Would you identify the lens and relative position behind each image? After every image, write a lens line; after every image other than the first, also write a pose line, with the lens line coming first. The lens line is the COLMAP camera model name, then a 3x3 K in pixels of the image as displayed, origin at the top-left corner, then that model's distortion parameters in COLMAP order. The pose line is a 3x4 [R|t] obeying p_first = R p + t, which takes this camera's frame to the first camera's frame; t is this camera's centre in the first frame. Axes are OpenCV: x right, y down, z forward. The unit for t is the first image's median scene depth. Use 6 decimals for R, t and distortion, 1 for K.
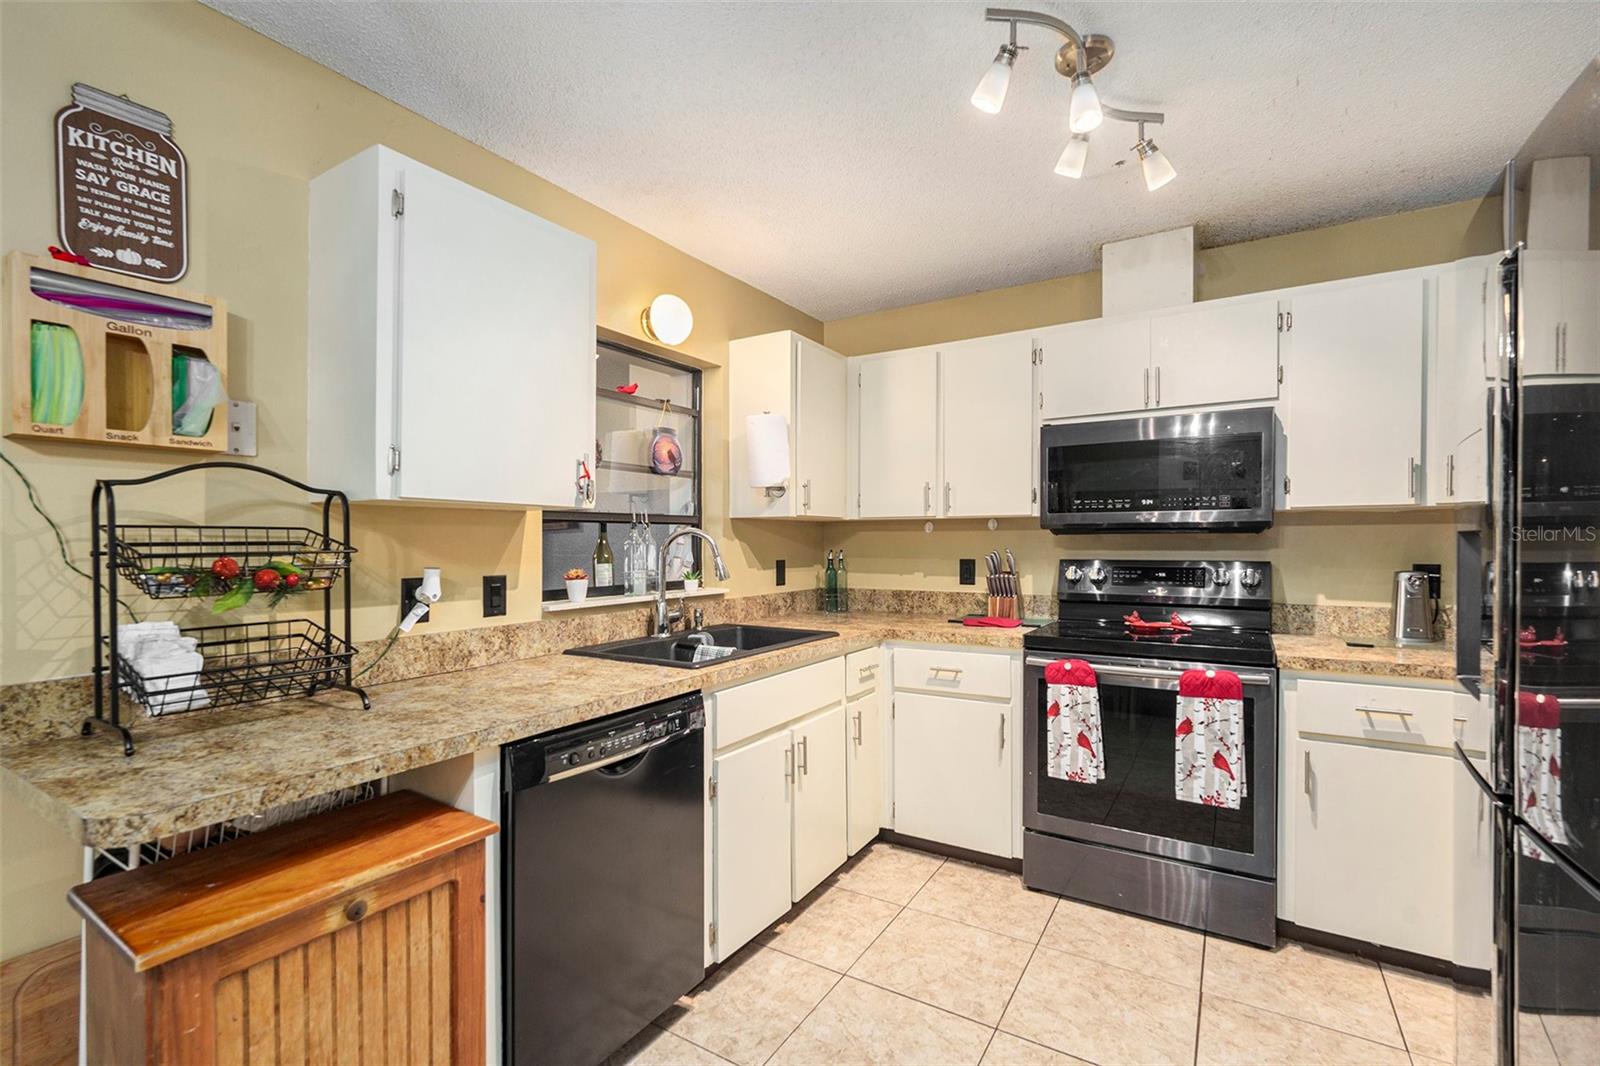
lens RADIAL K [[722.9, 0, 793.4], [0, 722.9, 528.2], [0, 0, 1]] dist [-0.001034, -0.000792]
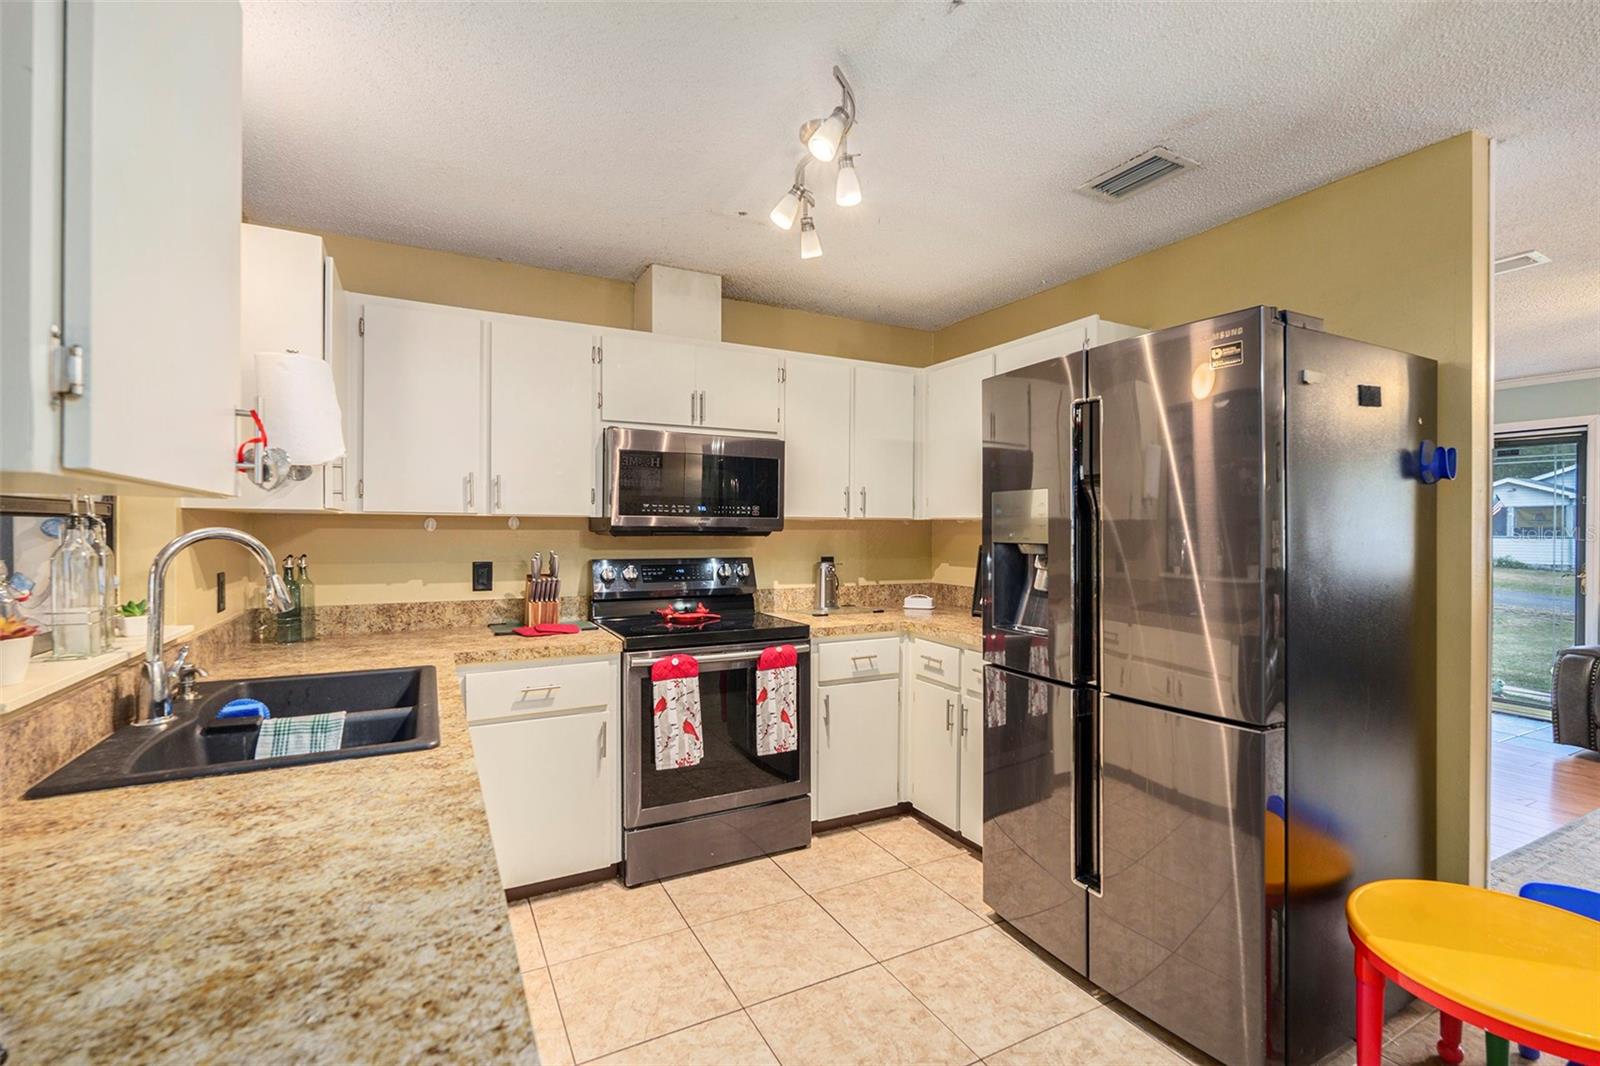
lens RADIAL K [[722.9, 0, 799.7], [0, 722.9, 534.7], [0, 0, 1]] dist [-0.001034, -0.000792]
pose [[0.493982, -0.000770, 0.869472, -0.432353], [-0.020971, 0.999698, 0.012800, -0.012769], [-0.869219, -0.024557, 0.493816, 0.303297]]
